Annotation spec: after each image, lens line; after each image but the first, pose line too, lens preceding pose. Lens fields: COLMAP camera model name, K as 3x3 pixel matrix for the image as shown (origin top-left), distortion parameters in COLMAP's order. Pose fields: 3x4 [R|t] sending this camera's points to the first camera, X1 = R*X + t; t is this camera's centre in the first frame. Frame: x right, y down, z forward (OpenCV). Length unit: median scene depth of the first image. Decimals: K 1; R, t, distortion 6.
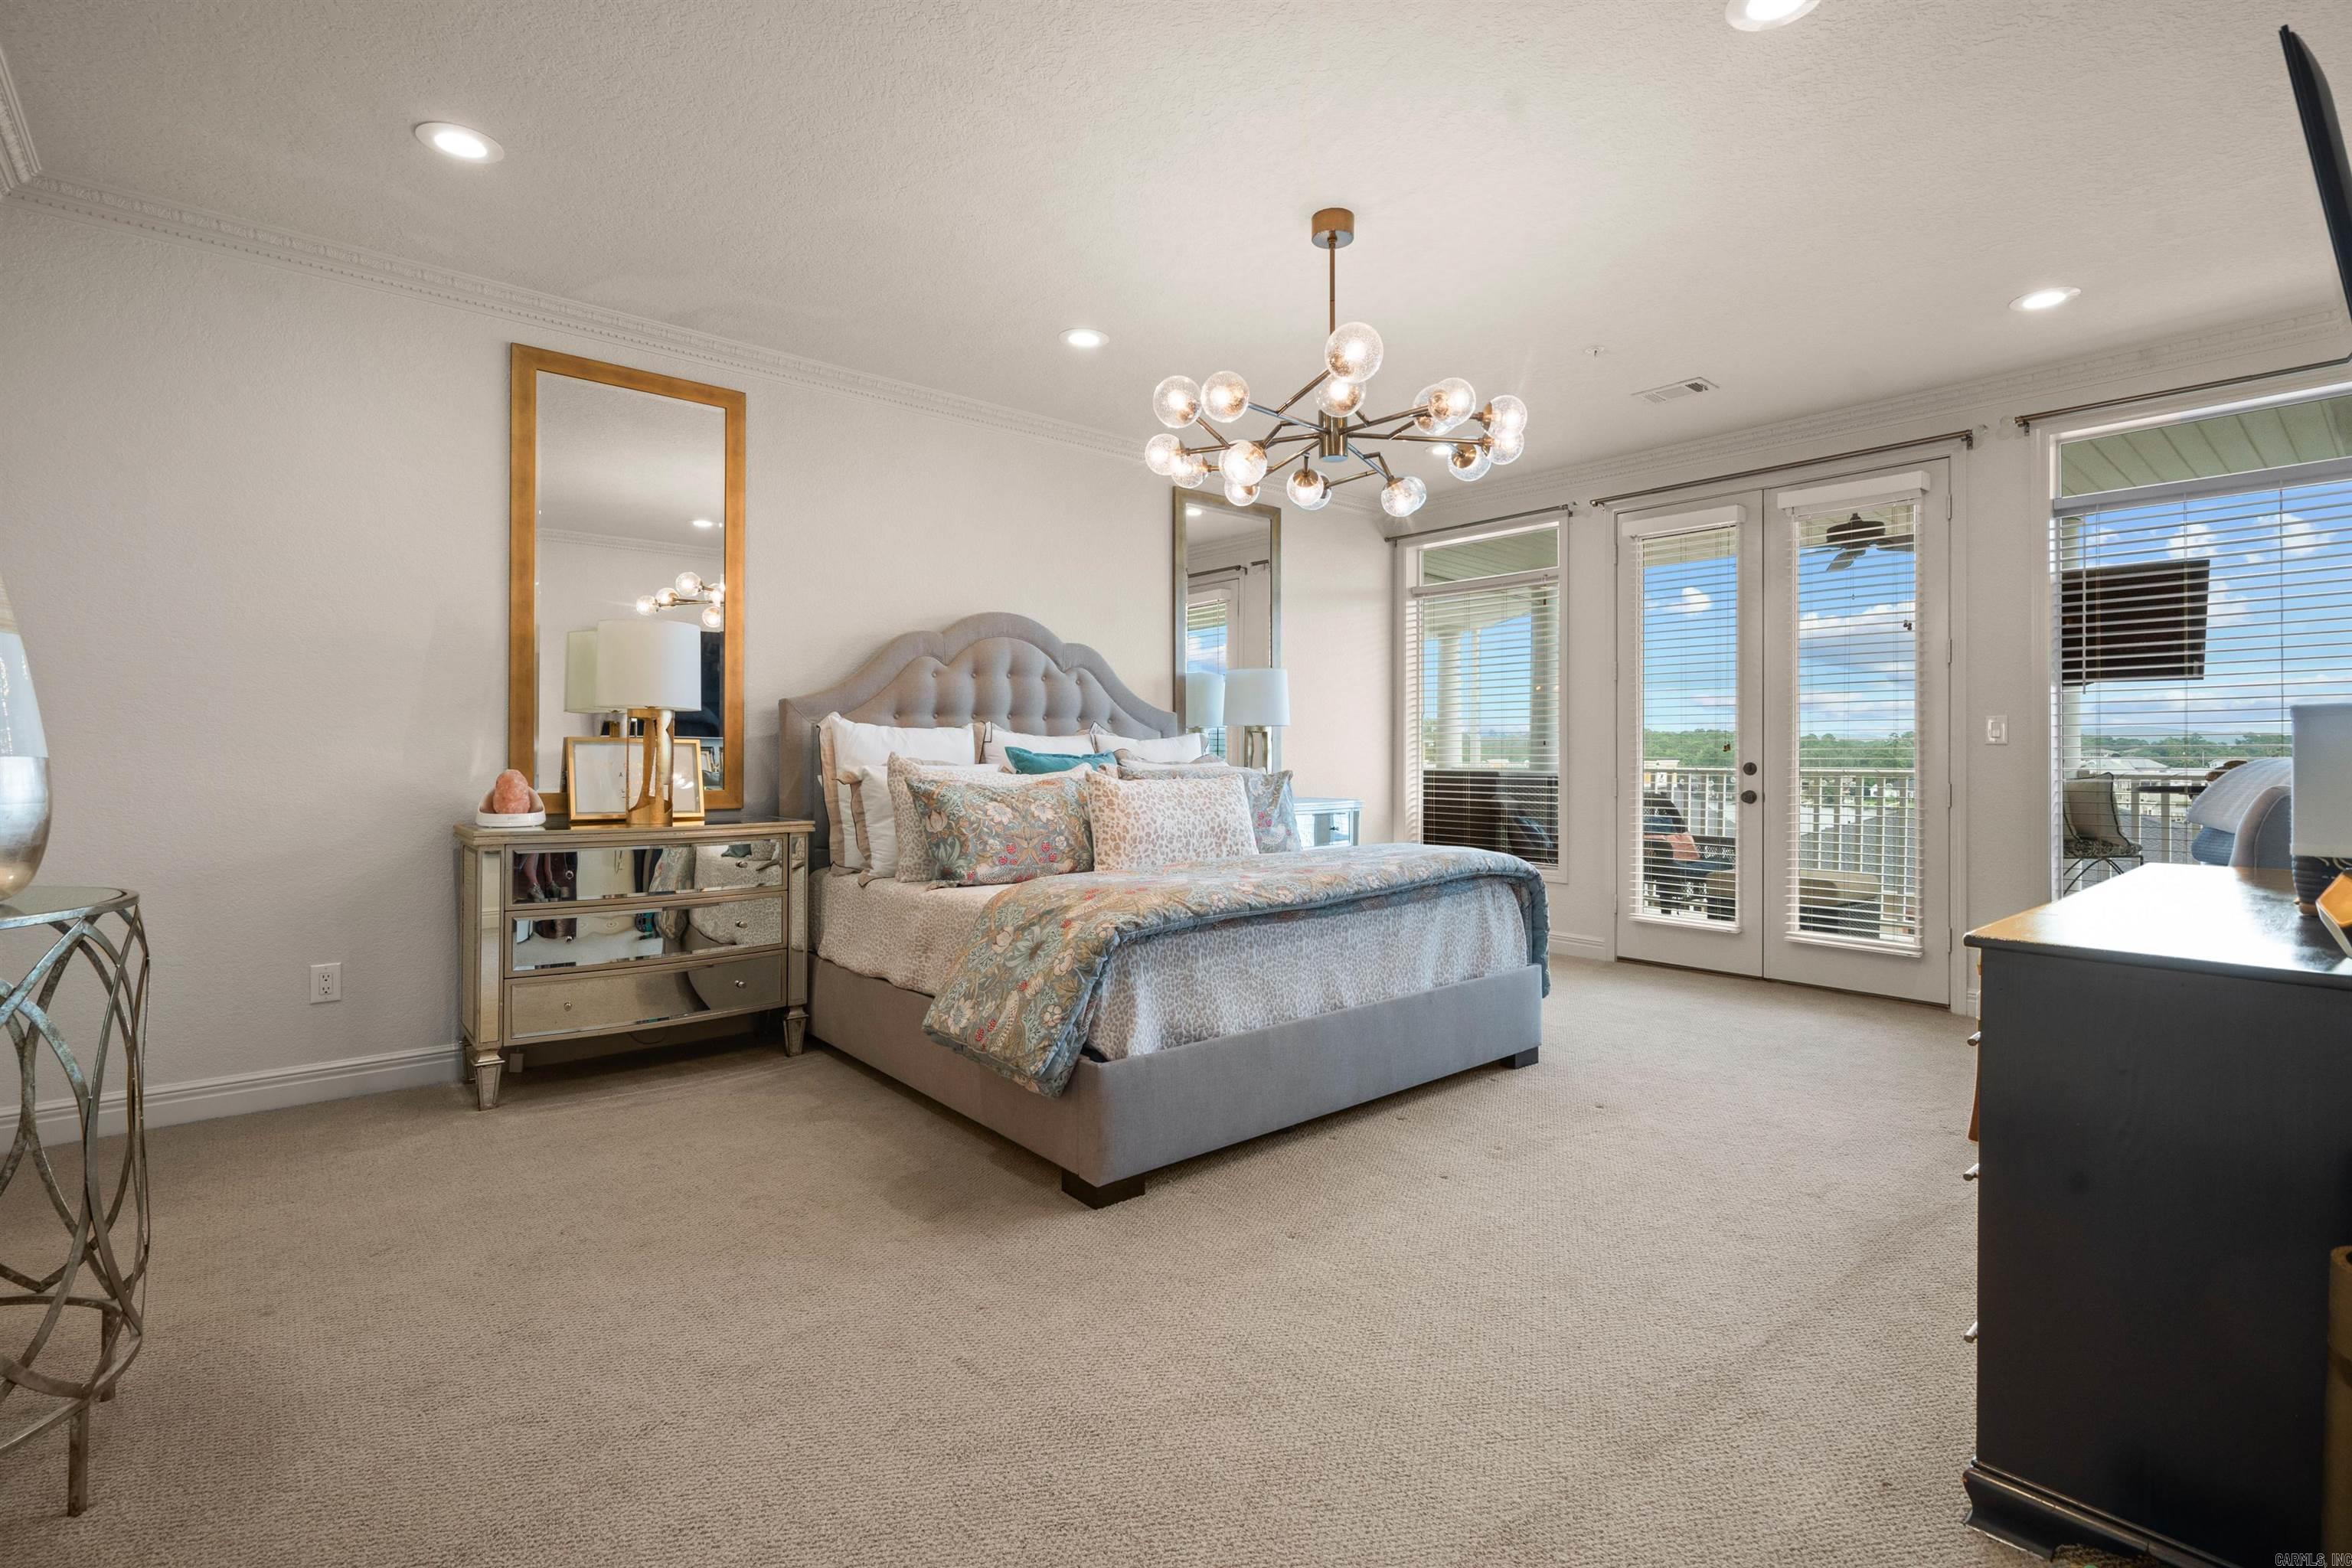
lens RADIAL K [[1102.0, 0, 1181.4], [0, 1102.0, 725.9], [0, 0, 1]] dist [-0.013027, 0.000086]
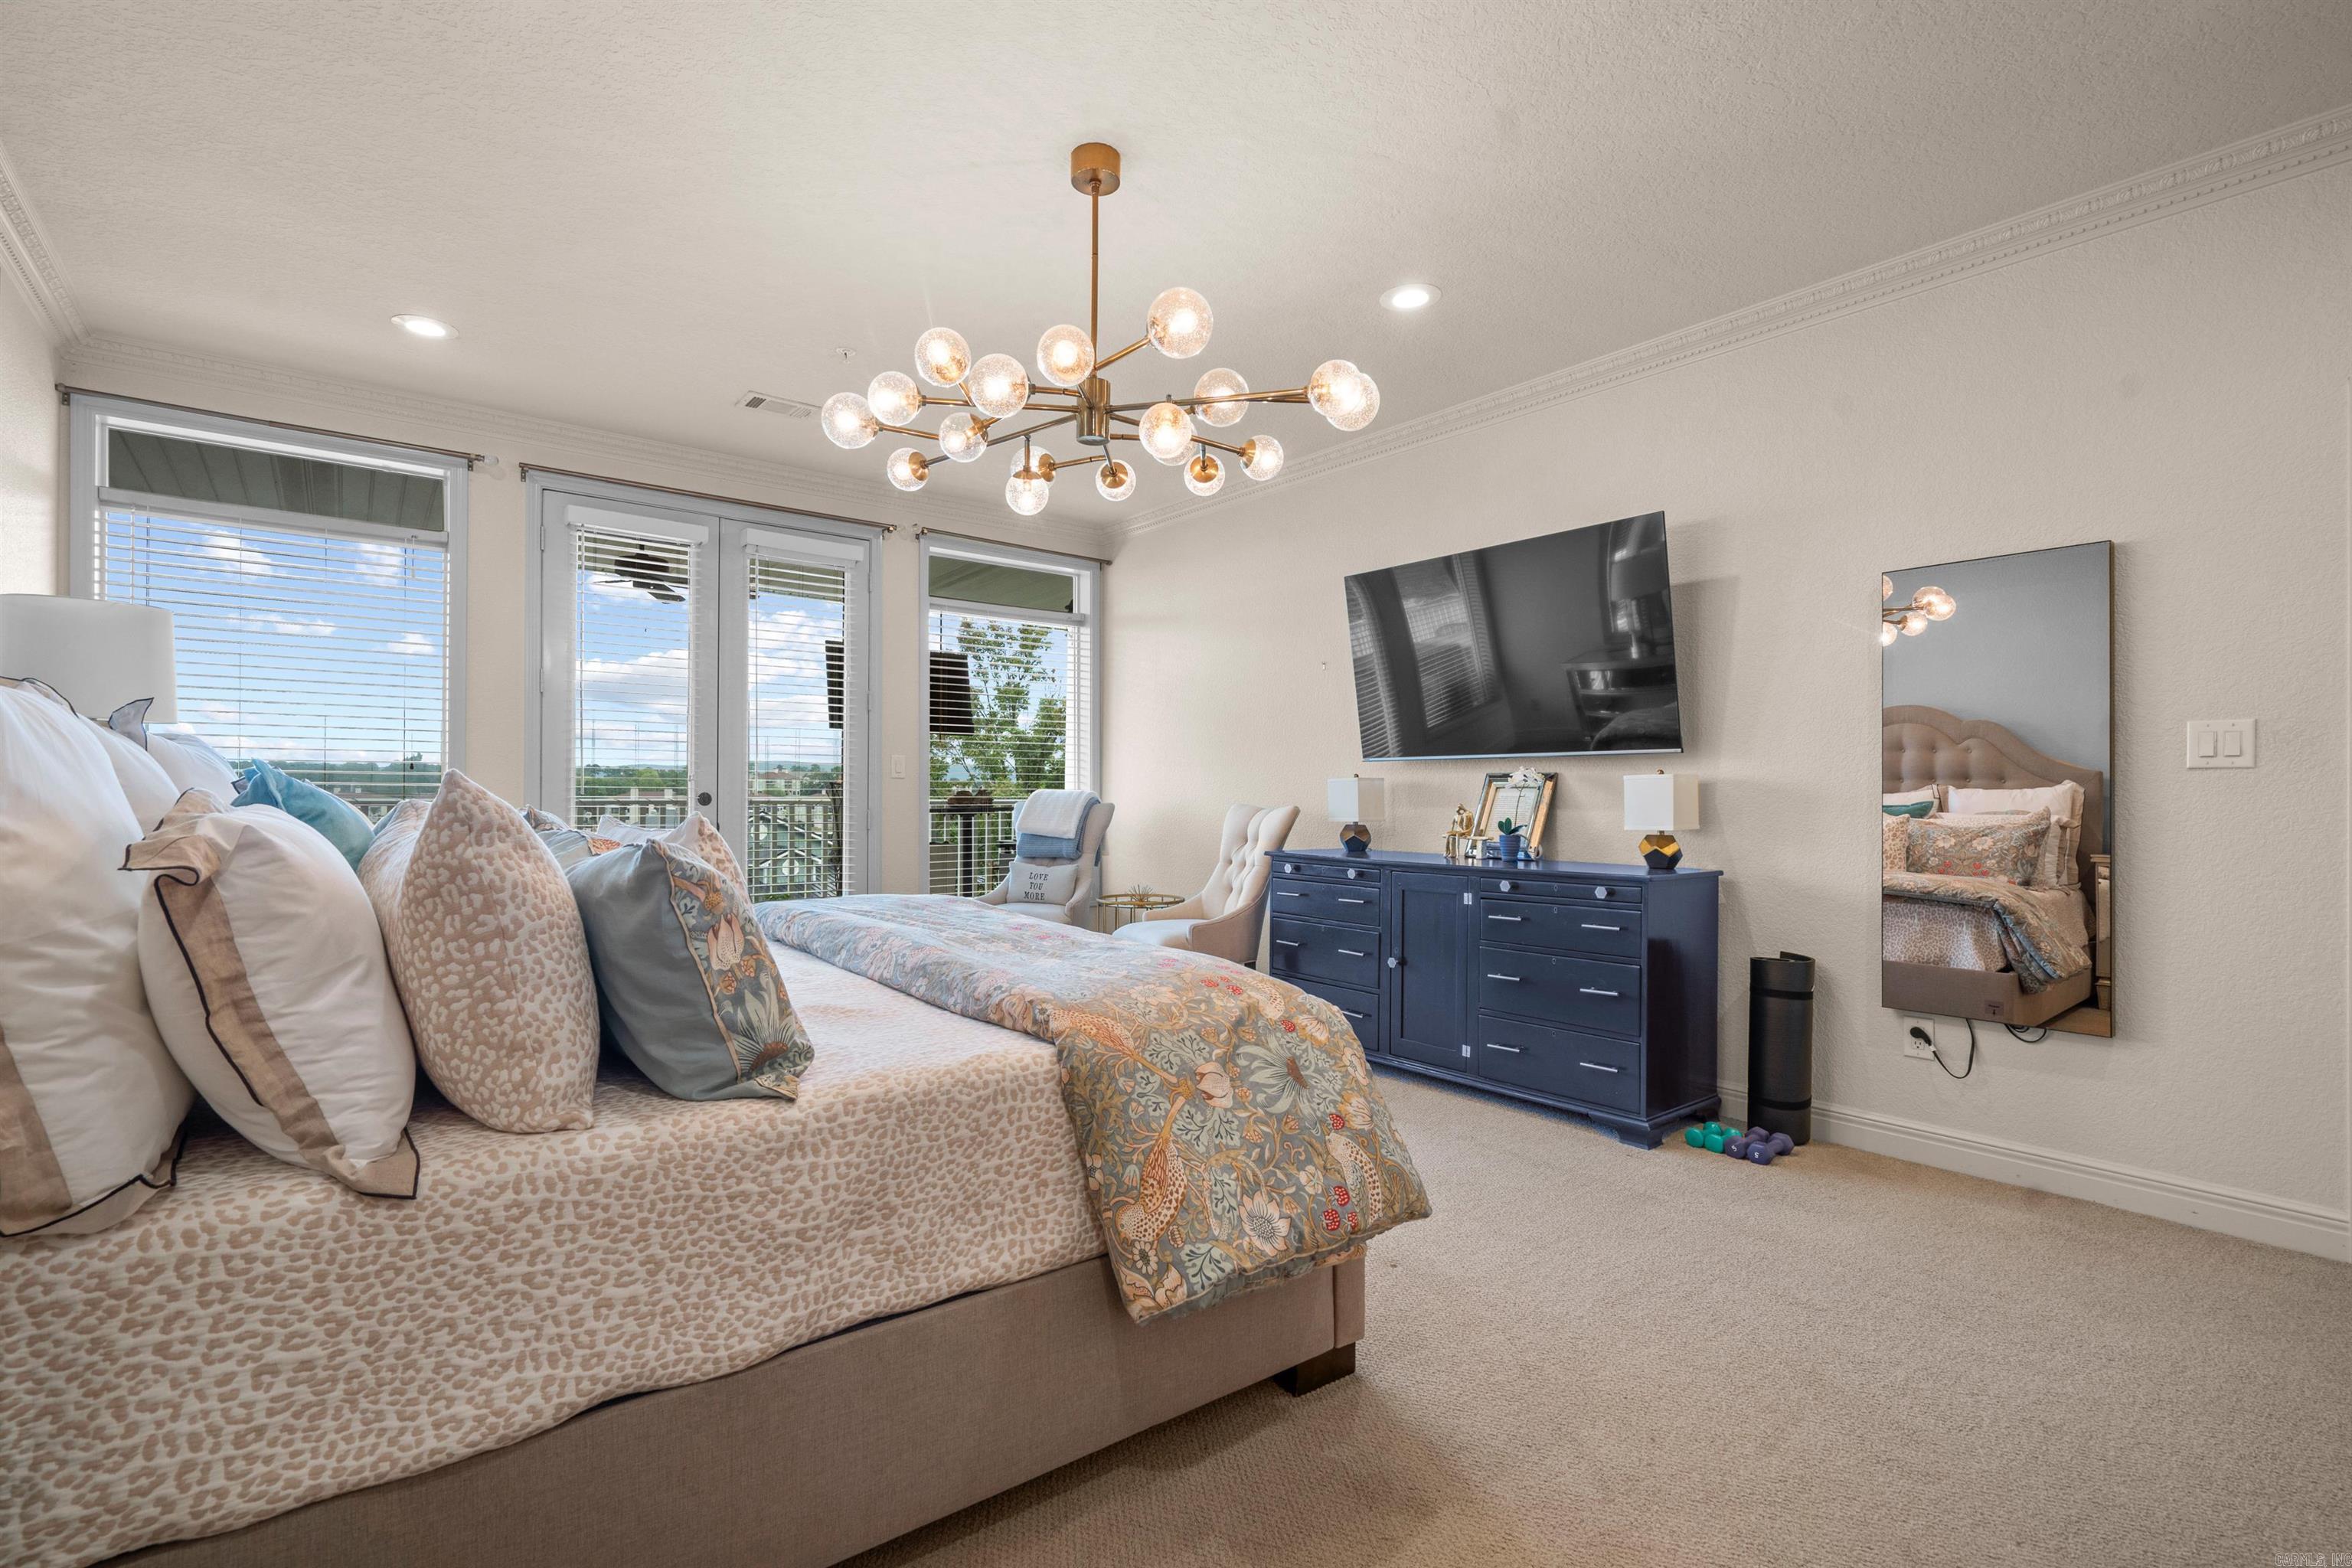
lens RADIAL K [[1067.4, 0, 1172.7], [0, 1067.4, 774.0], [0, 0, 1]] dist [-0.001467, 0.000798]
pose [[0.044407, 0.014294, 0.998911, -0.501129], [-0.034319, 0.999329, -0.012774, 0.017569], [-0.998424, -0.033715, 0.044868, 0.656207]]
